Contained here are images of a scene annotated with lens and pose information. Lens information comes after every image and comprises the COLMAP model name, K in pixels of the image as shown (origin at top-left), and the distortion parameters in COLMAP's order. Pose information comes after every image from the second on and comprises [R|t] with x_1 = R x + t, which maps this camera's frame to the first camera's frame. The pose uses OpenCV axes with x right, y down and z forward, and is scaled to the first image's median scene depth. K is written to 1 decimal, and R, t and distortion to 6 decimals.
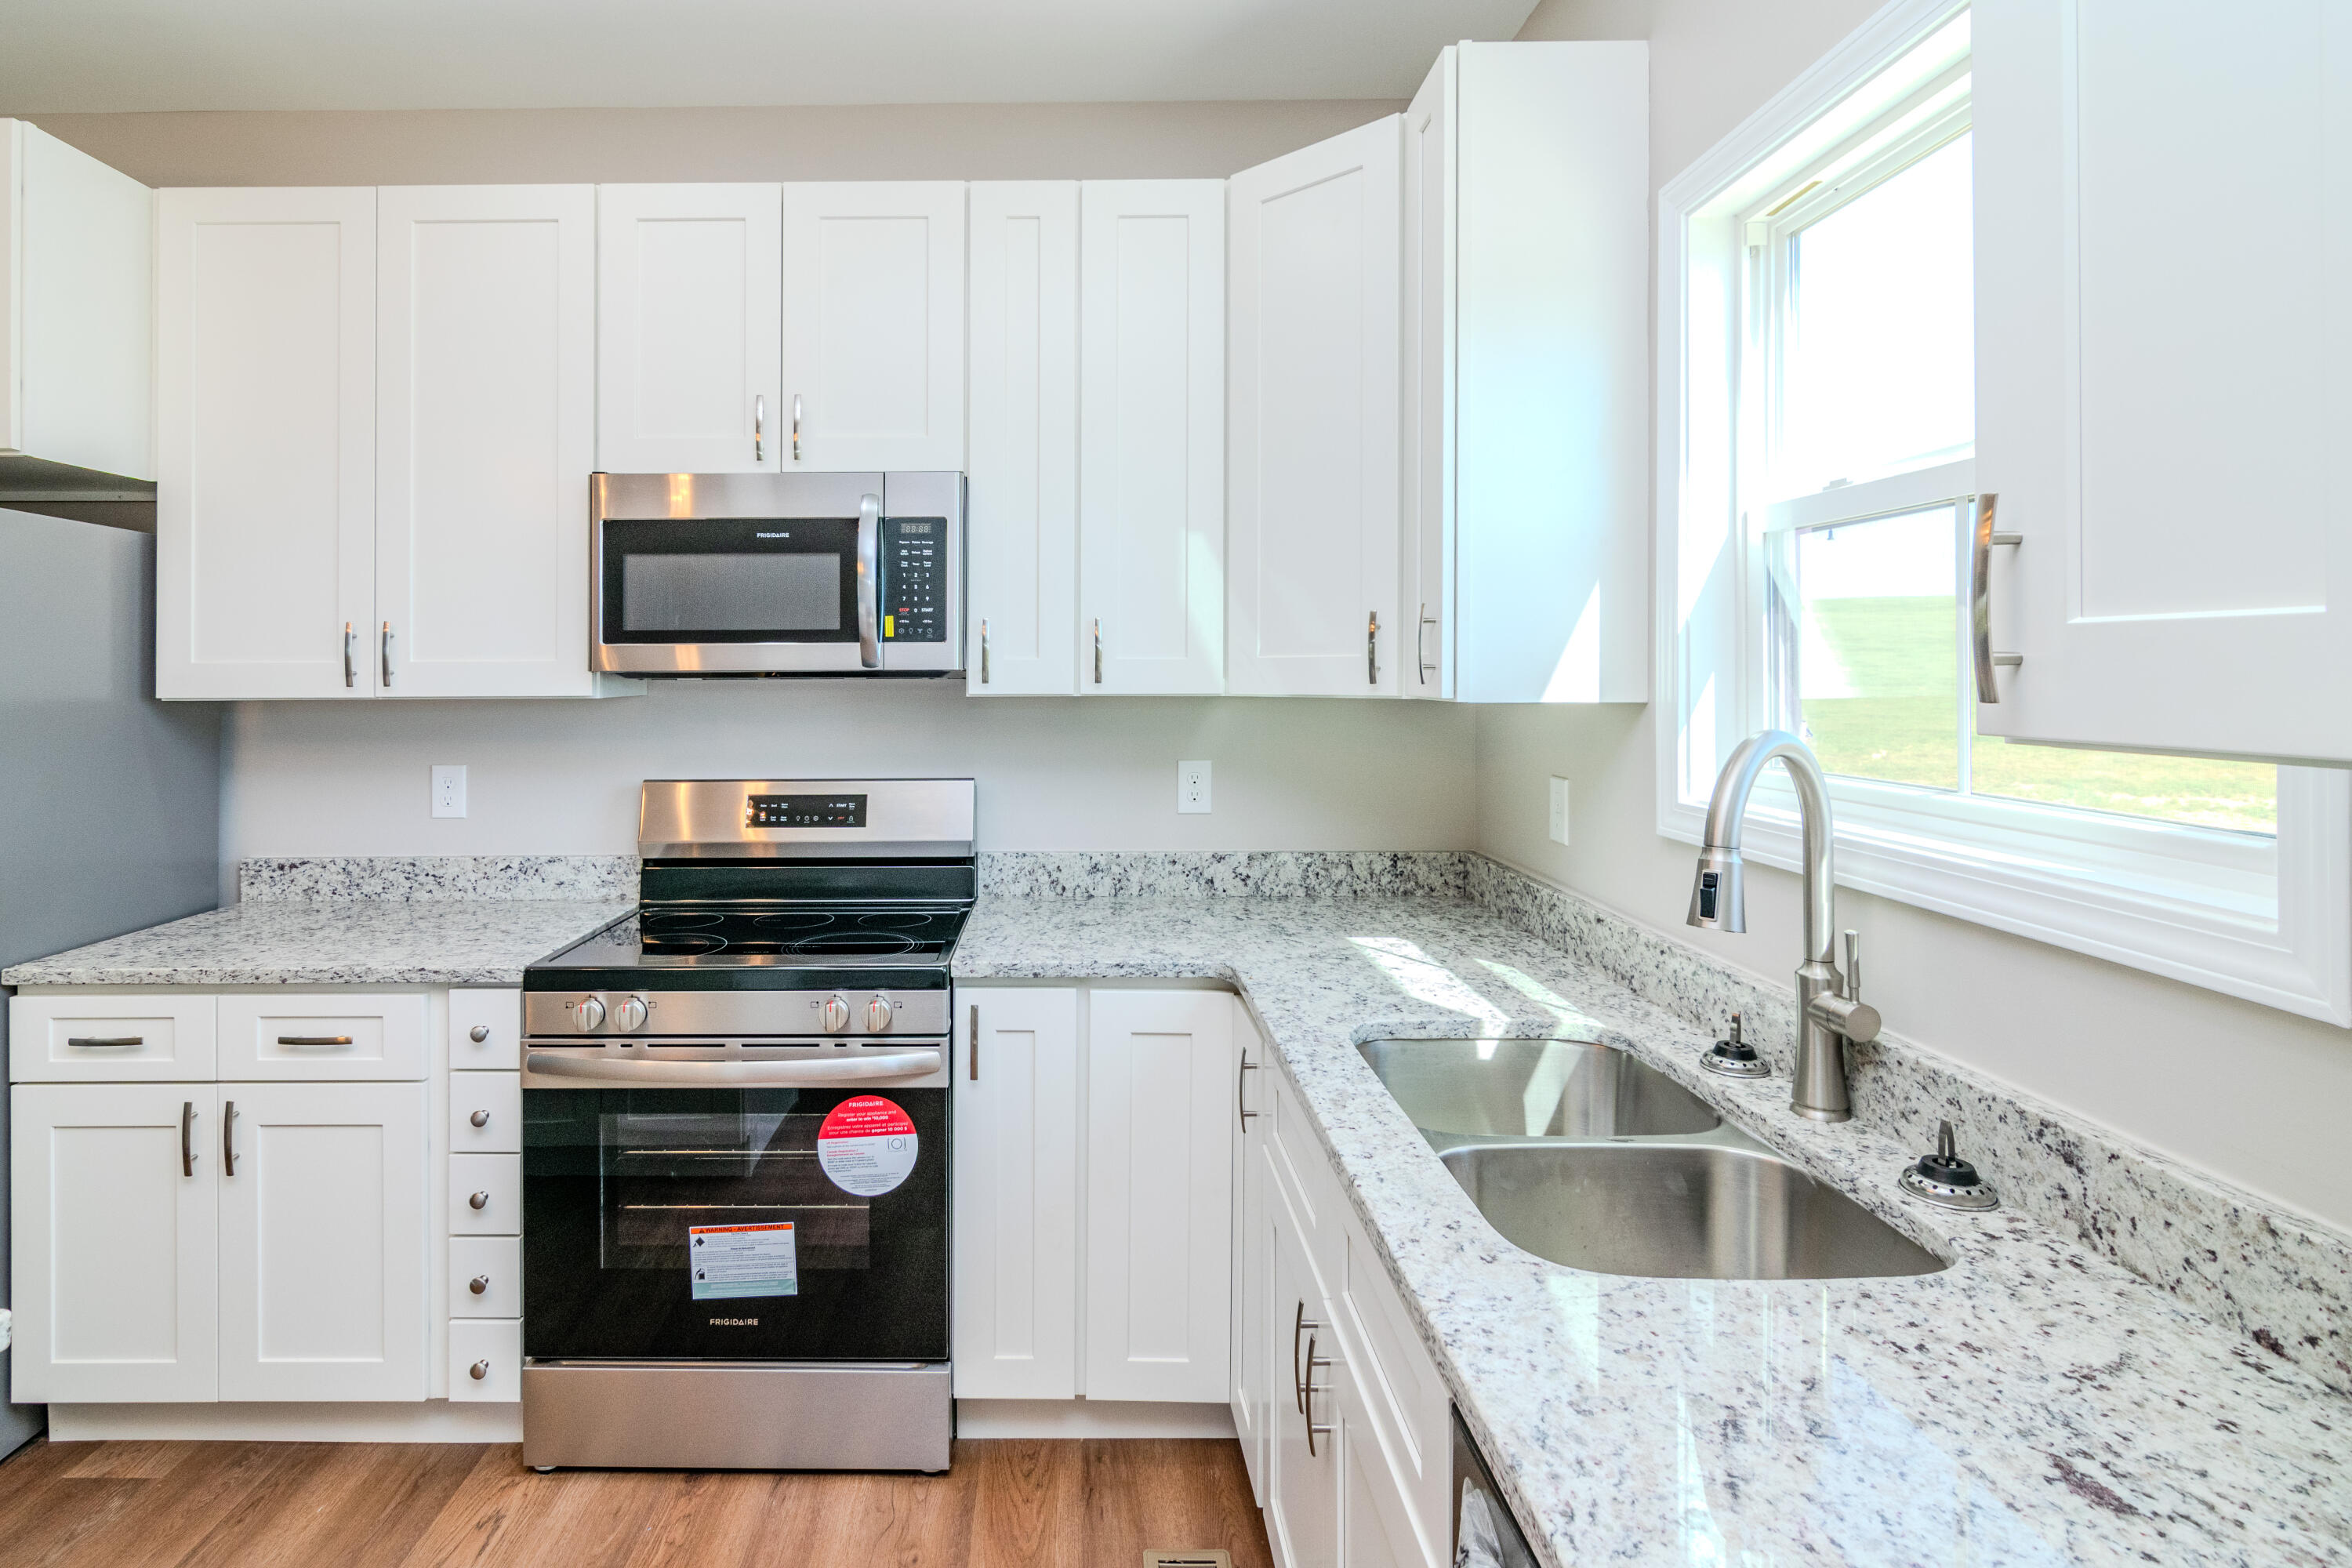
lens RADIAL K [[1201.2, 0, 1035.3], [0, 1201.2, 673.4], [0, 0, 1]] dist [-0.005594, 0.000485]
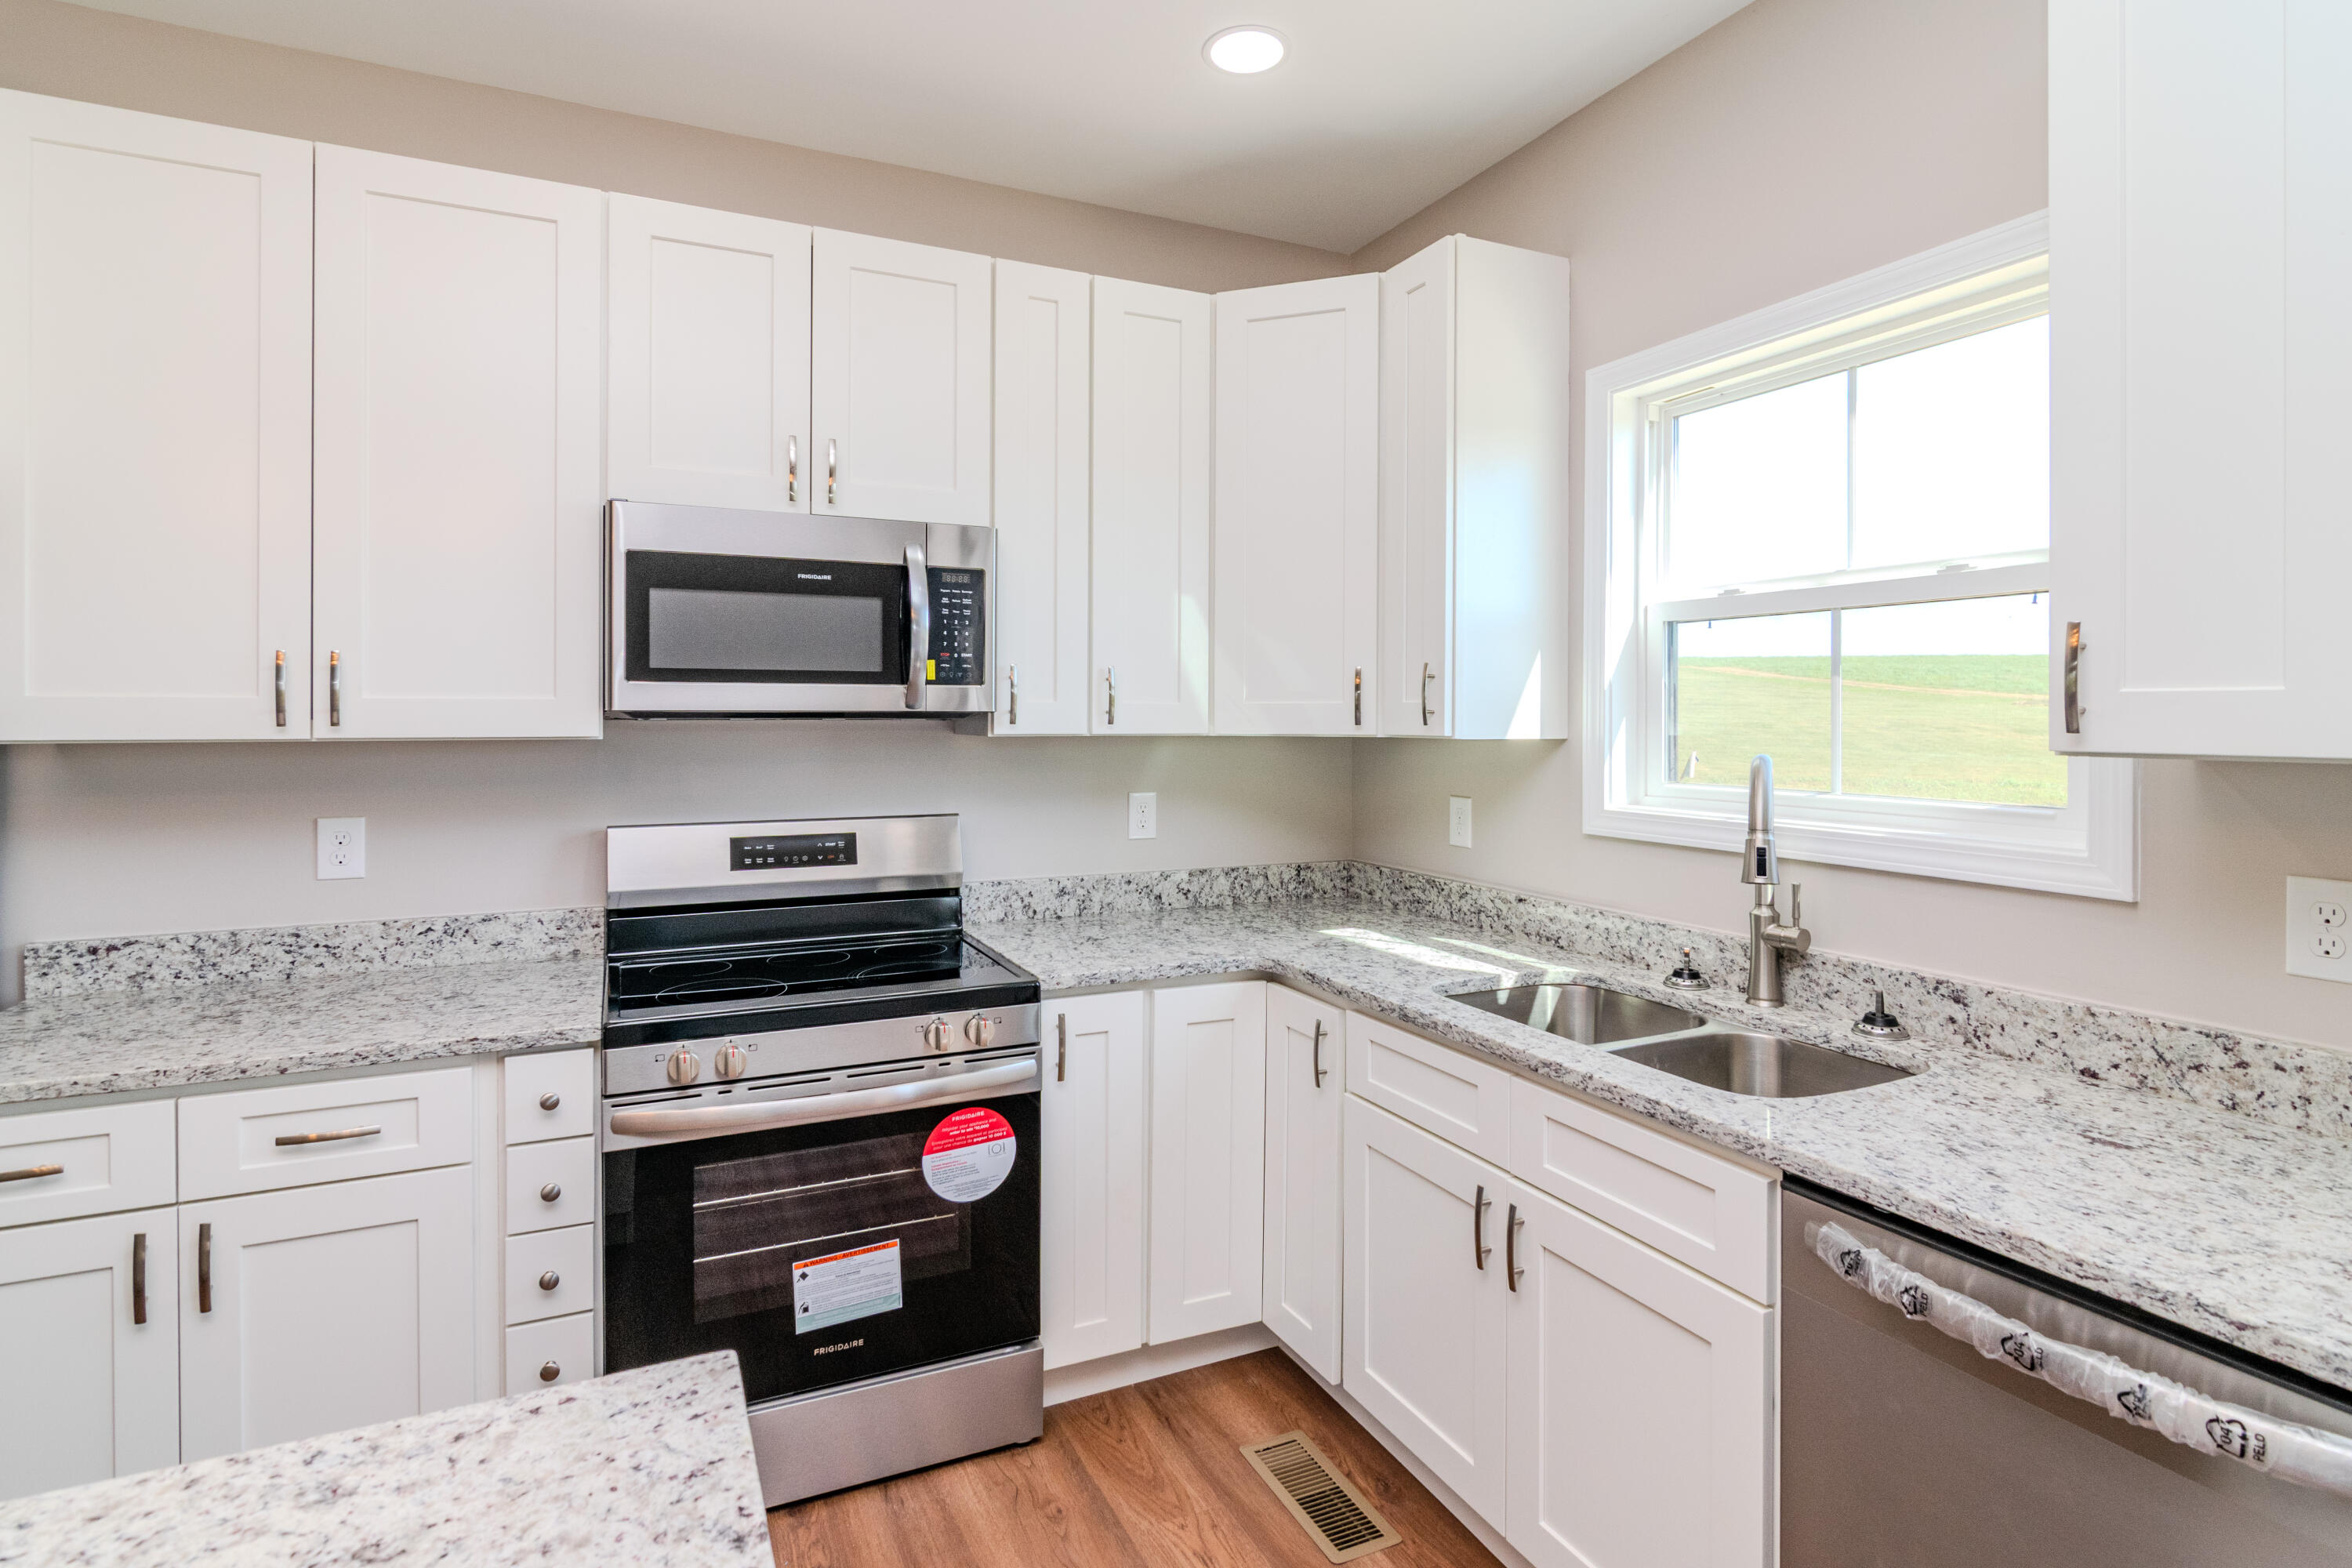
lens RADIAL K [[1201.2, 0, 1084.1], [0, 1201.2, 722.4], [0, 0, 1]] dist [-0.005594, 0.000485]
pose [[0.904846, 0.003386, 0.425725, -0.494275], [-0.005099, 0.999983, 0.002883, 0.003462], [-0.425708, -0.004780, 0.904848, -0.012481]]
